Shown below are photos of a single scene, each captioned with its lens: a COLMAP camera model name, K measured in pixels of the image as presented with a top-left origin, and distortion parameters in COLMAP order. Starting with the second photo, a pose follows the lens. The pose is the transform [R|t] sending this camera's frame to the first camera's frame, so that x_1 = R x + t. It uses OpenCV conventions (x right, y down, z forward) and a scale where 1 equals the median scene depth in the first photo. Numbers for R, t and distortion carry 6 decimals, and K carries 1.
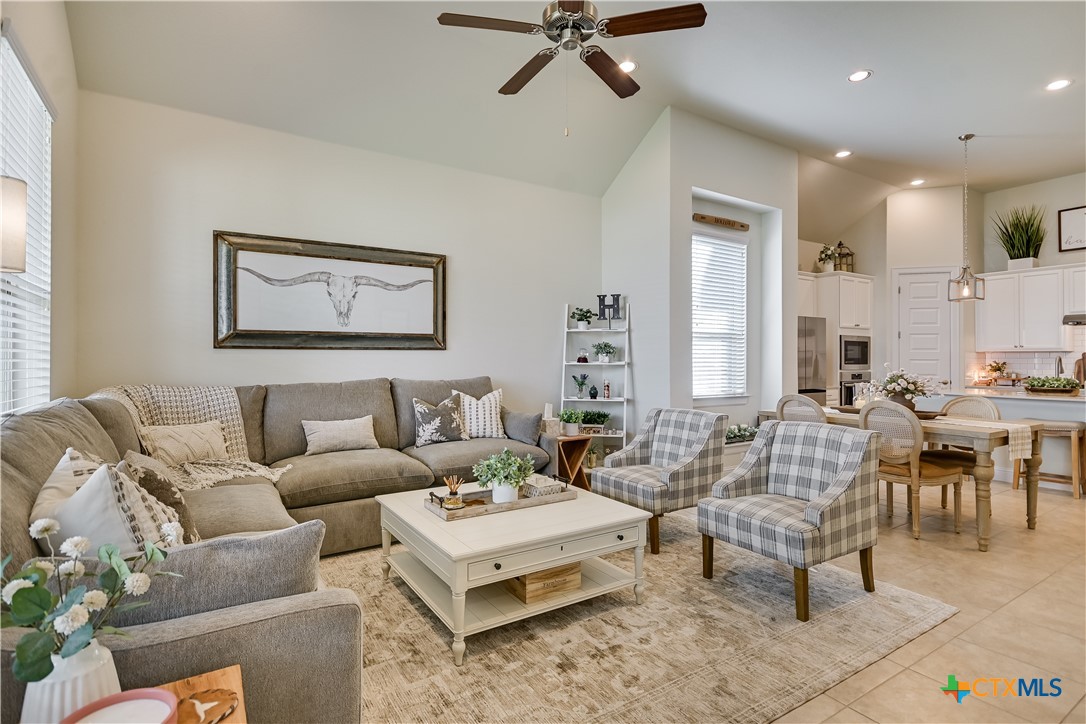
lens RADIAL K [[526.8, 0, 515.5], [0, 526.8, 356.6], [0, 0, 1]] dist [0.015733, -0.012521]
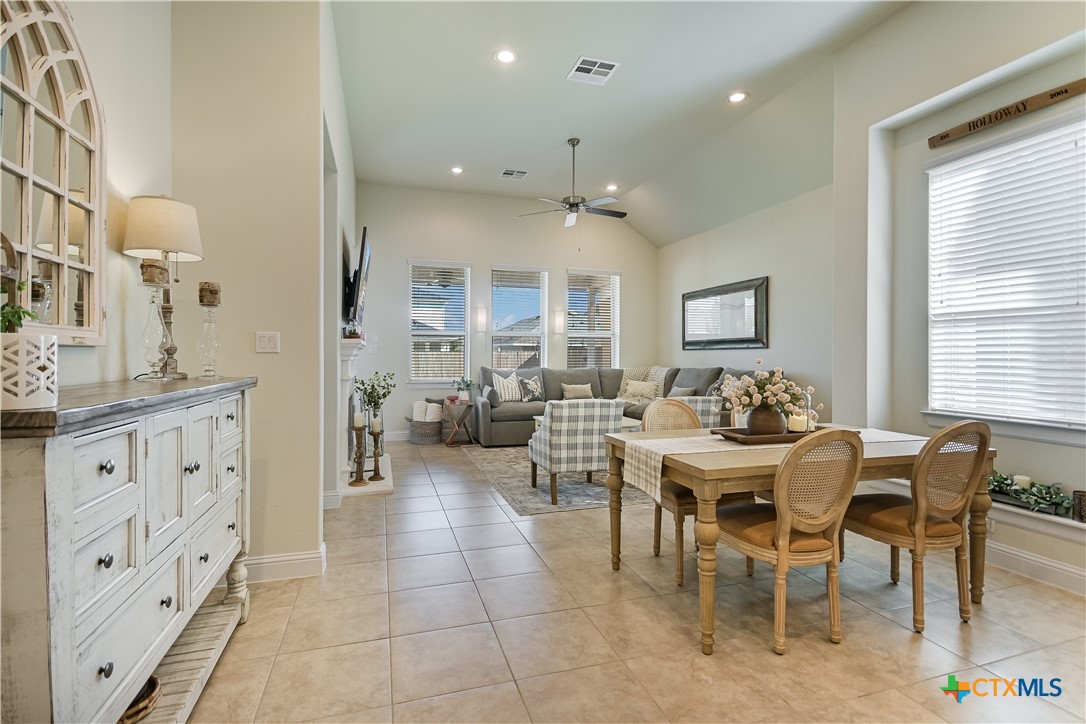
lens RADIAL K [[507.8, 0, 543.0], [0, 507.8, 362.0], [0, 0, 1]] dist [-0.013669, -0.000027]
pose [[-0.234056, 0.010649, -0.972165, 0.972425], [0.001622, 0.999943, 0.010562, 0.005294], [0.972222, 0.000895, -0.234060, 0.604508]]
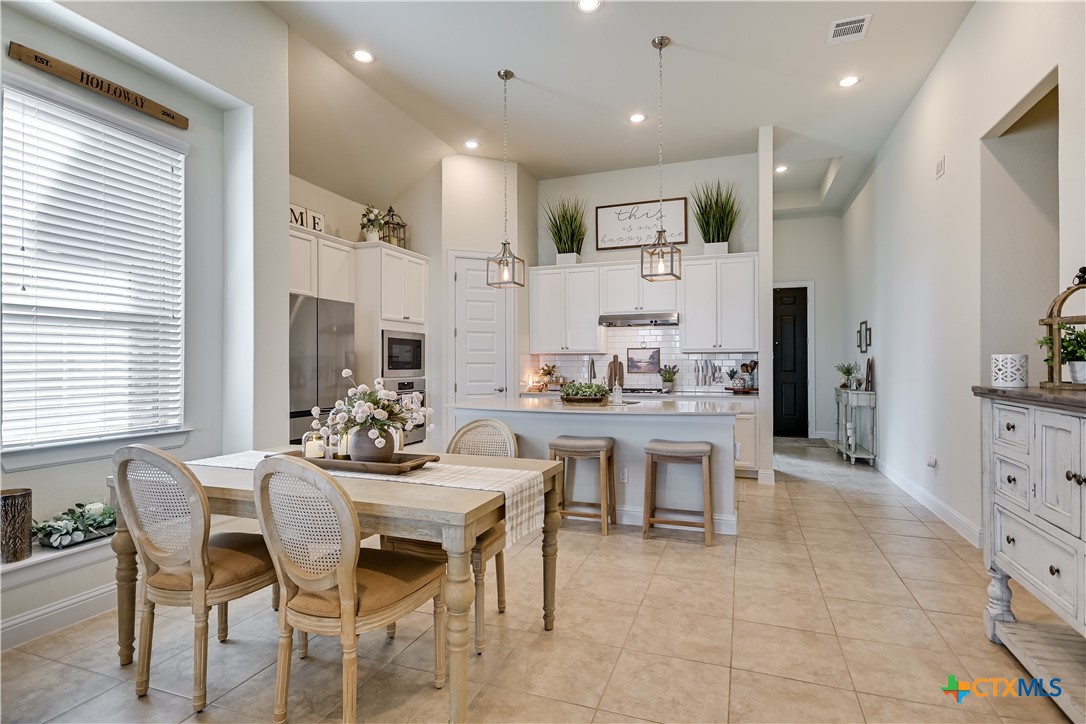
lens RADIAL K [[558.1, 0, 543.0], [0, 558.1, 362.0], [0, 0, 1]] dist [0.001649, -0.000367]
pose [[0.773806, -0.003799, 0.633411, 0.348690], [0.001601, 0.999991, 0.004042, 0.001009], [-0.633421, -0.002113, 0.773805, 0.309215]]
